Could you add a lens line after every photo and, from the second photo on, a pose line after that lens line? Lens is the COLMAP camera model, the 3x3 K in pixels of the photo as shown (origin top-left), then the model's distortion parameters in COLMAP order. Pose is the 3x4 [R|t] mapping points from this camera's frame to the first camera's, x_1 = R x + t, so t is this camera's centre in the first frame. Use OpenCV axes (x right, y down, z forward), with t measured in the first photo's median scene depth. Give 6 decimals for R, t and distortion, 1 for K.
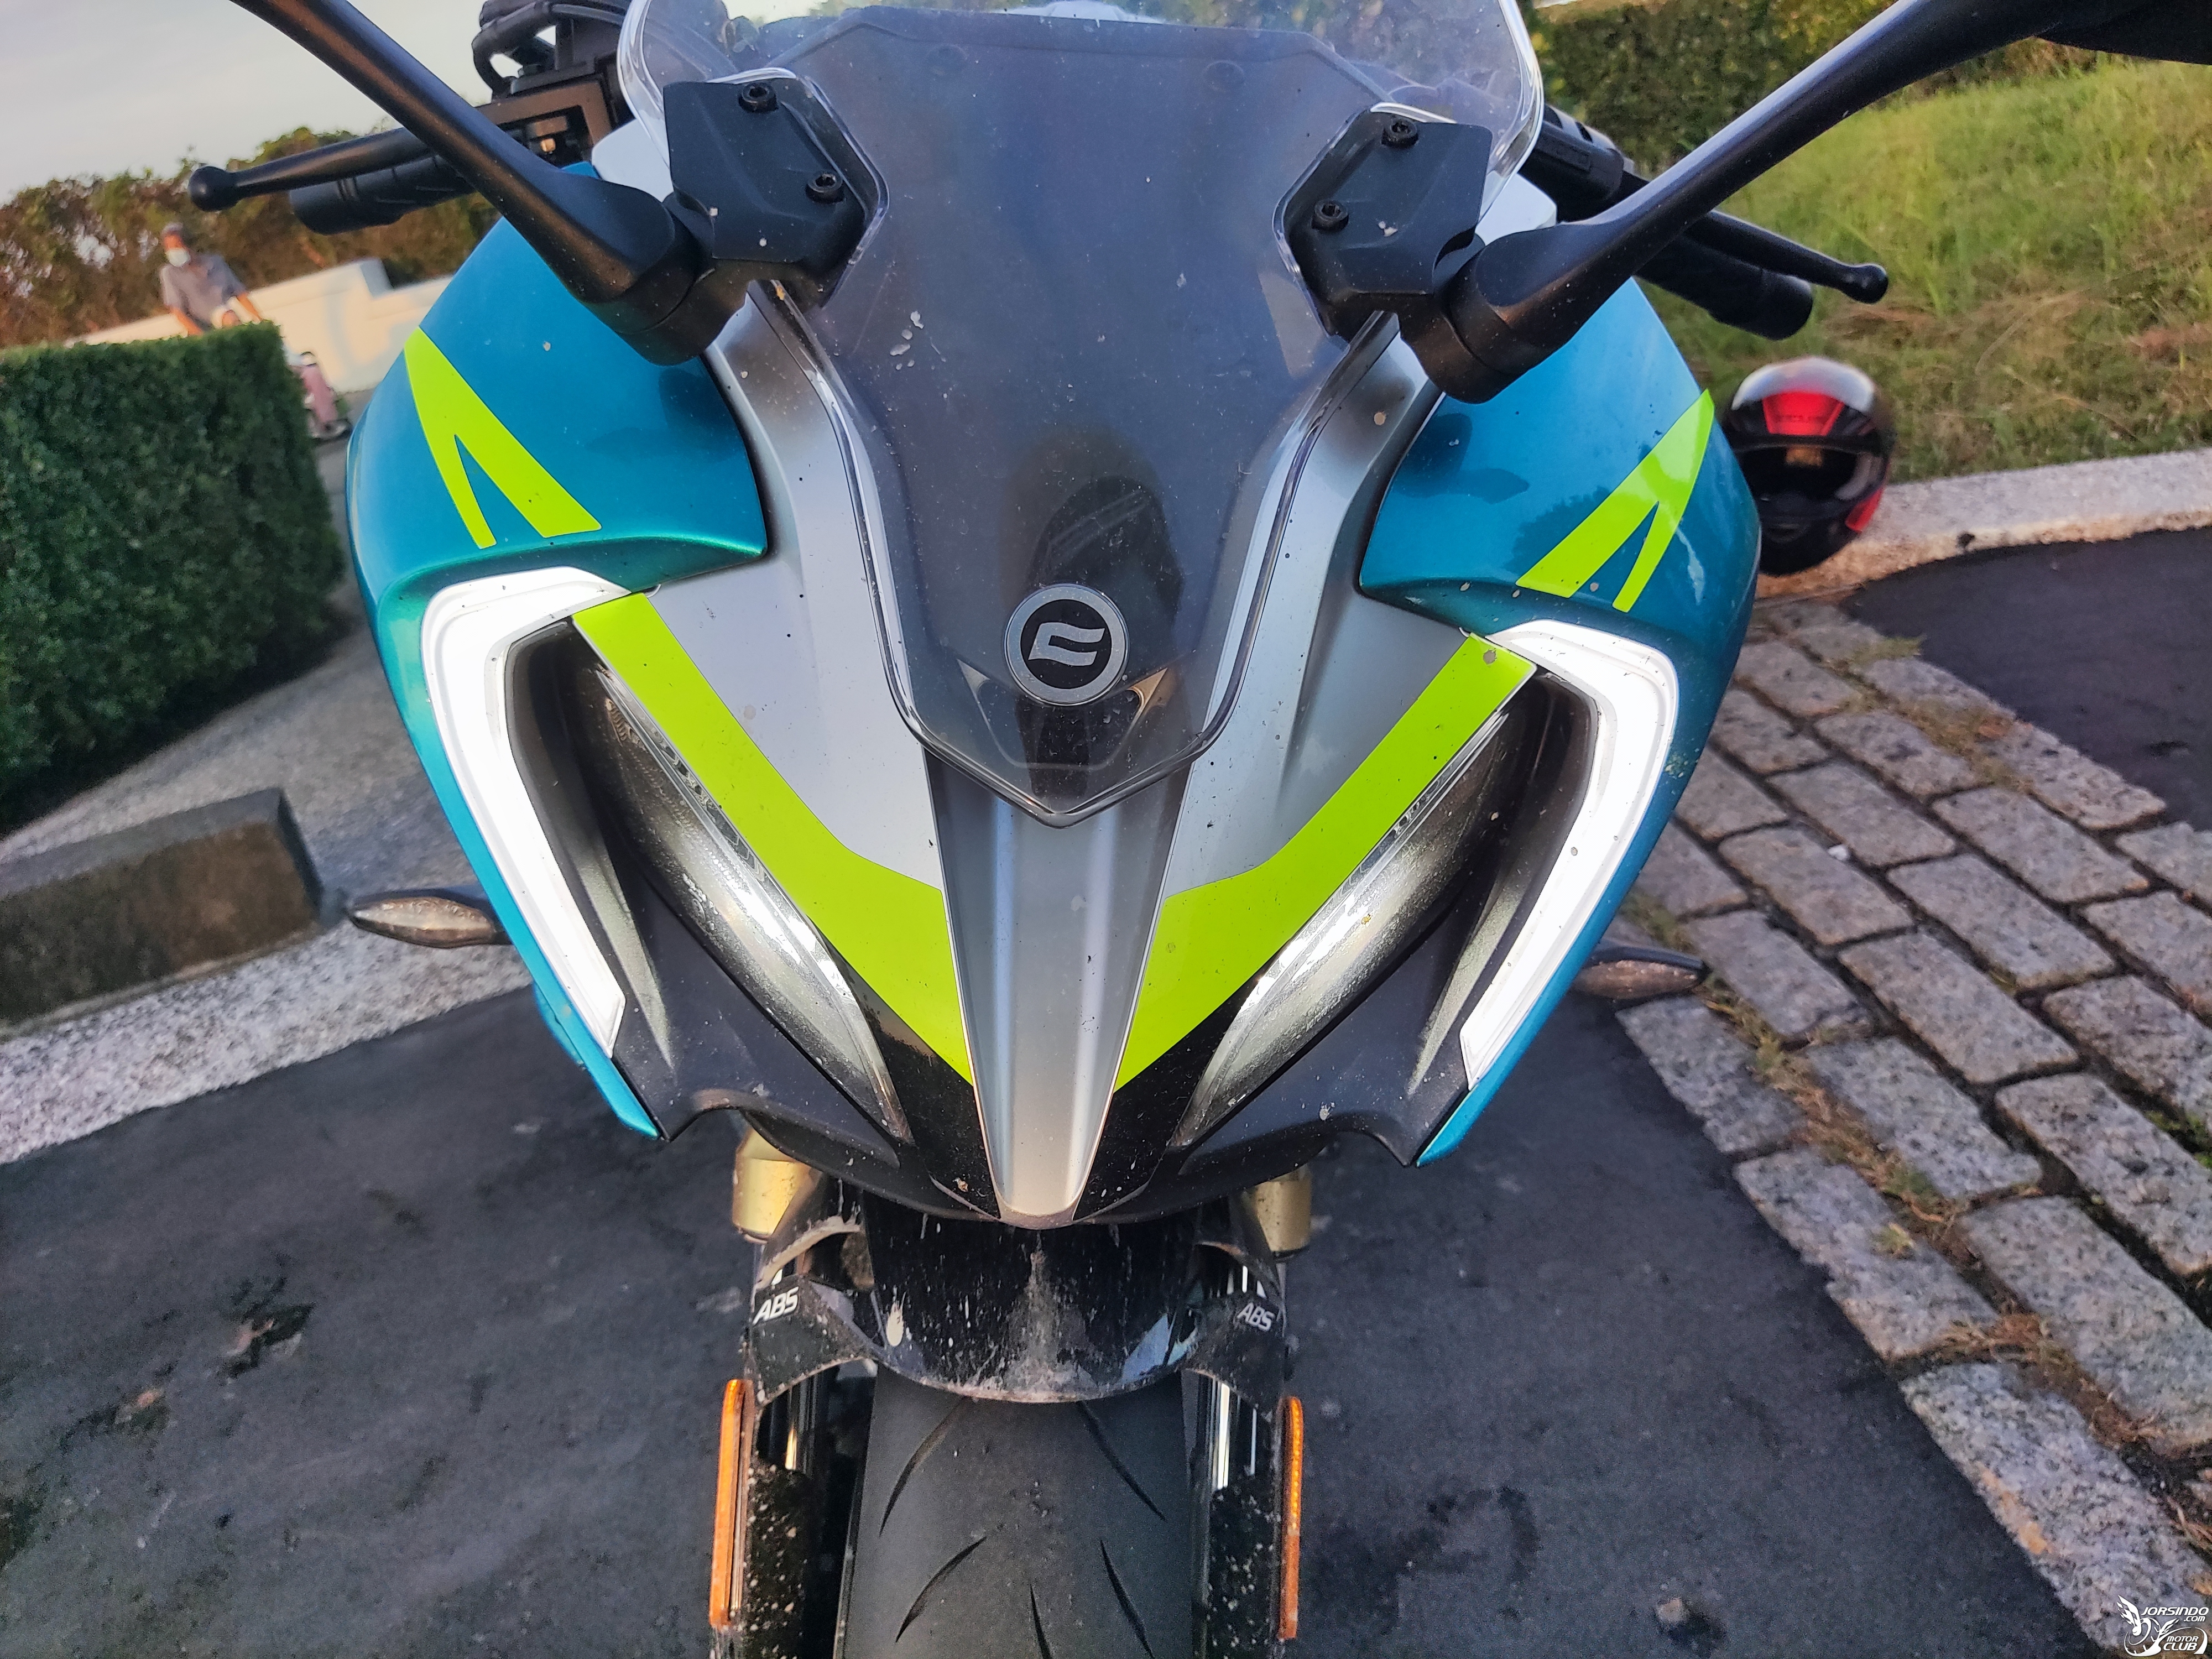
lens RADIAL K [[1700.6, 0, 1148.0], [0, 1700.6, 819.5], [0, 0, 1]] dist [0.035269, -0.087658]
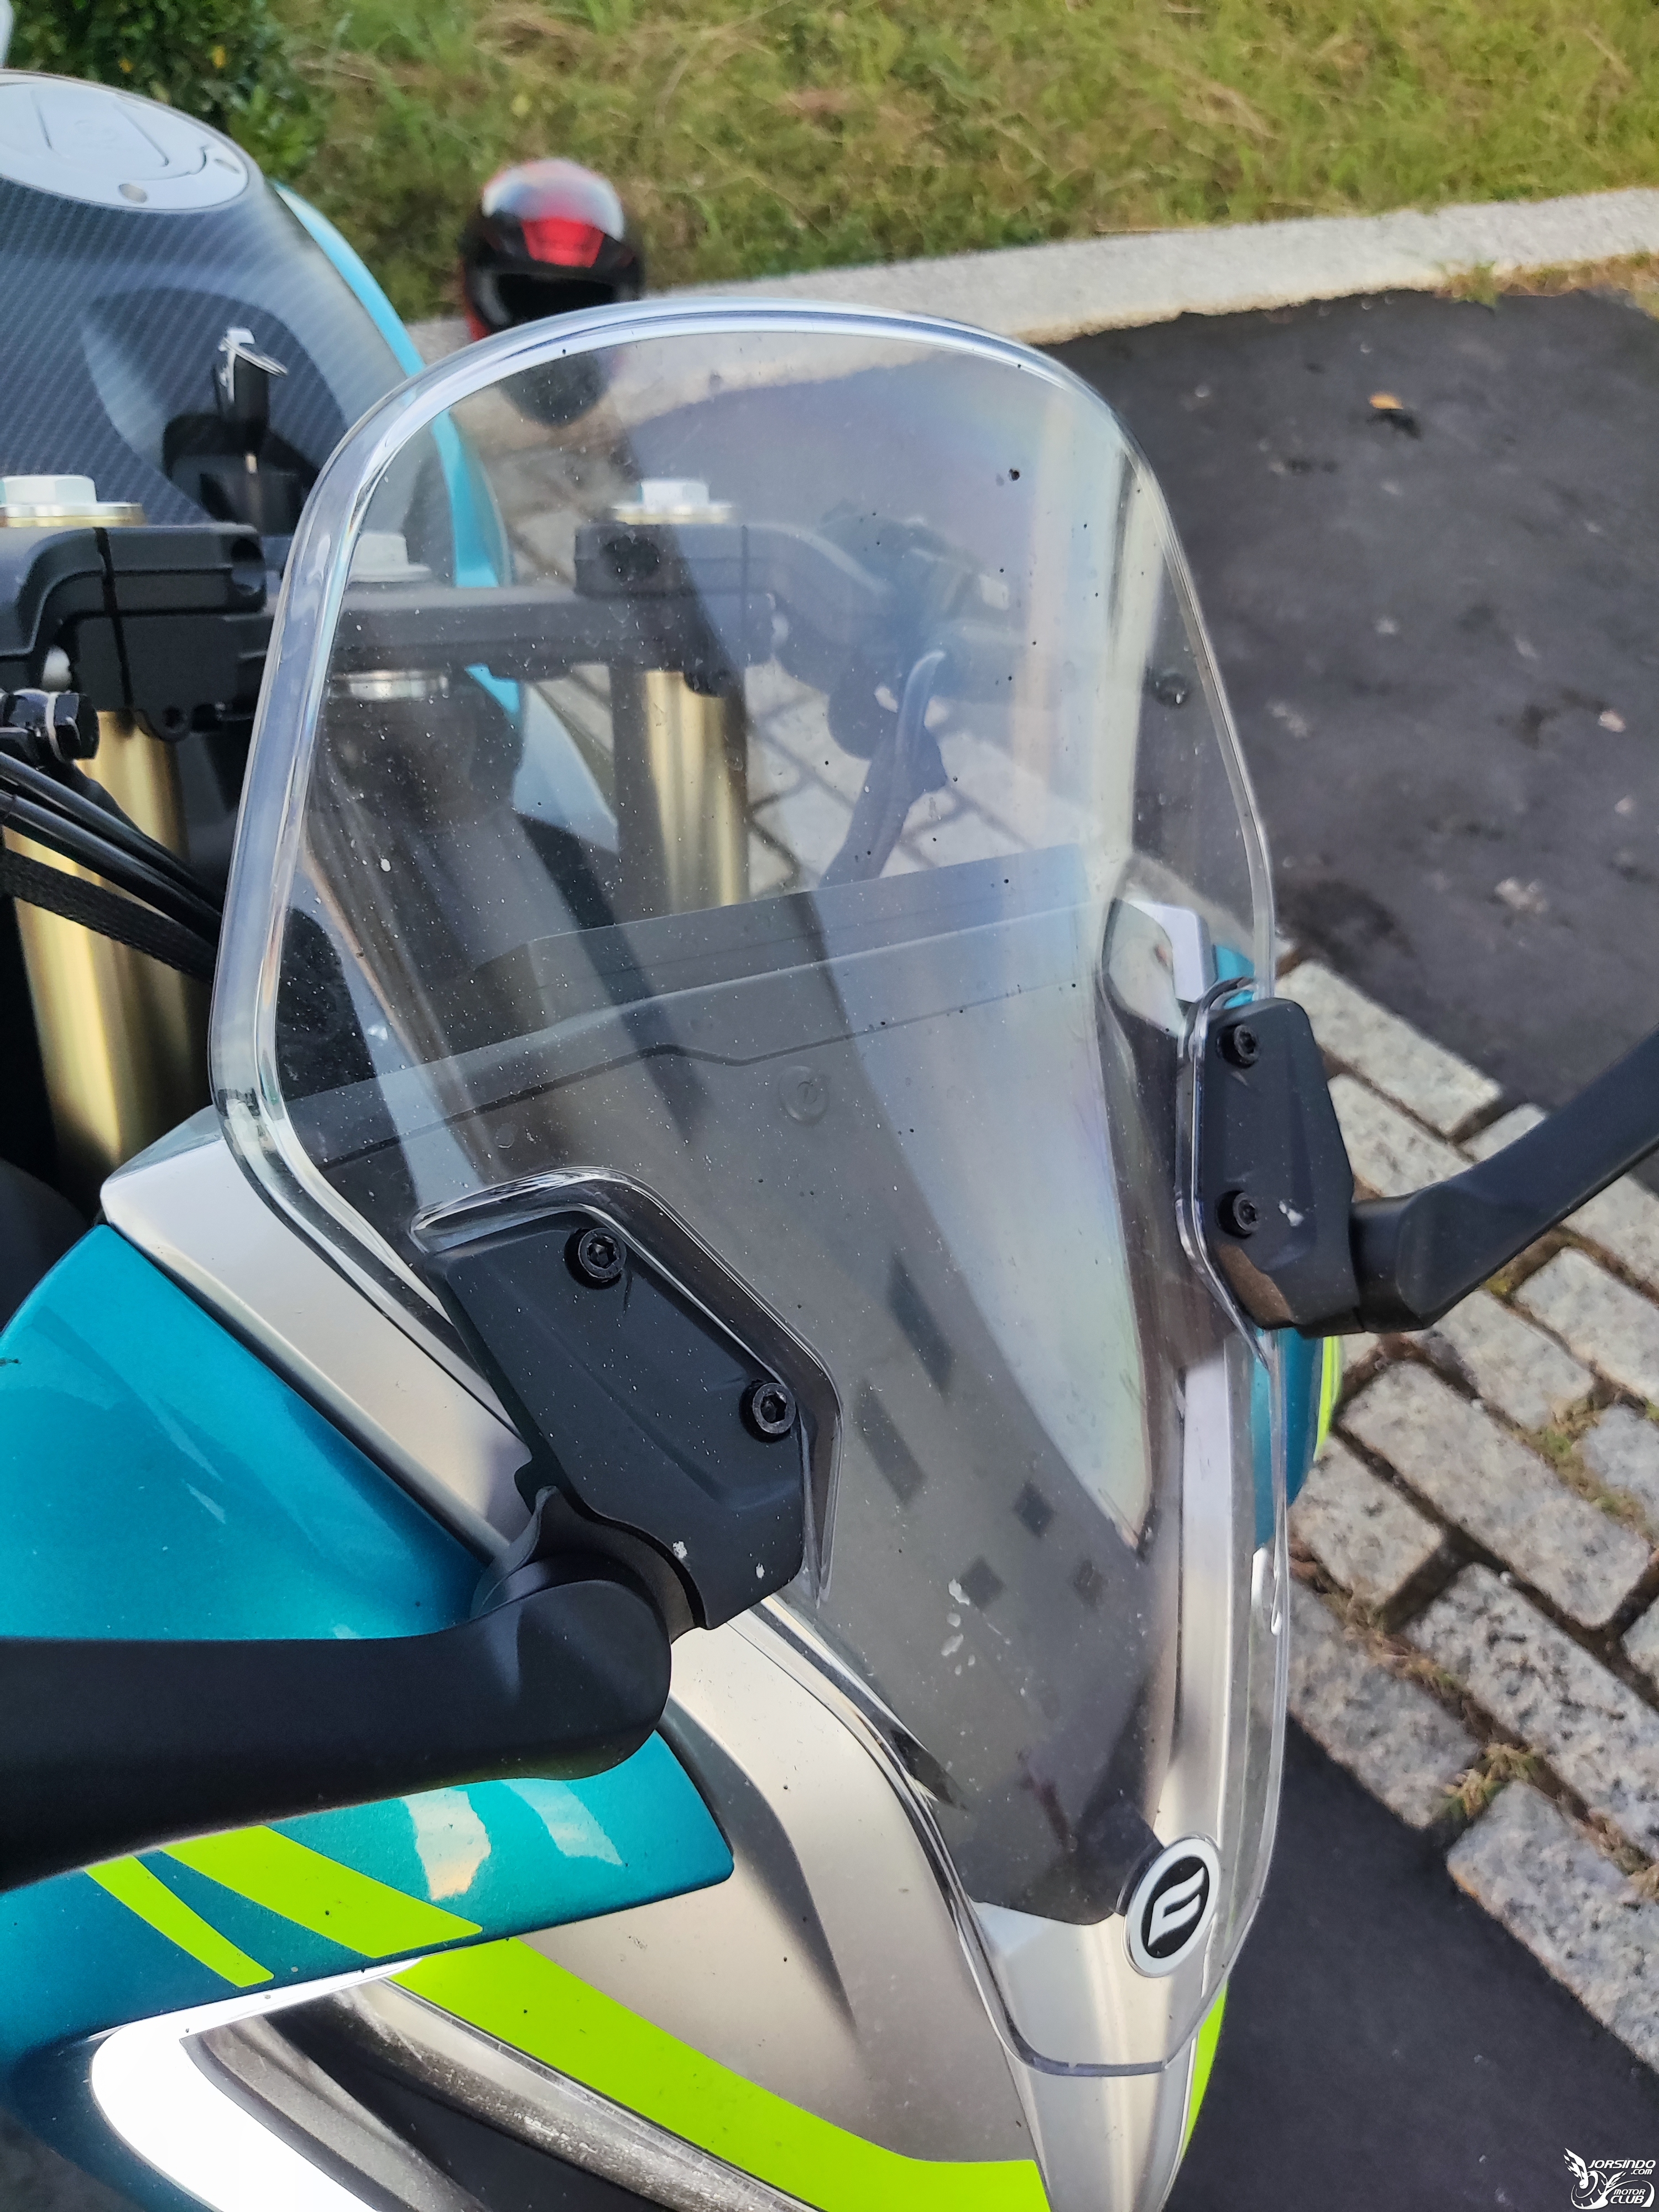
lens RADIAL K [[1700.6, 0, 829.5], [0, 1700.6, 1106.0], [0, 0, 1]] dist [0.035269, -0.087658]
pose [[0.805788, -0.249903, 0.536893, -0.121021], [0.034713, 0.924974, 0.378441, -0.177521], [-0.591186, -0.286306, 0.754008, 0.121516]]
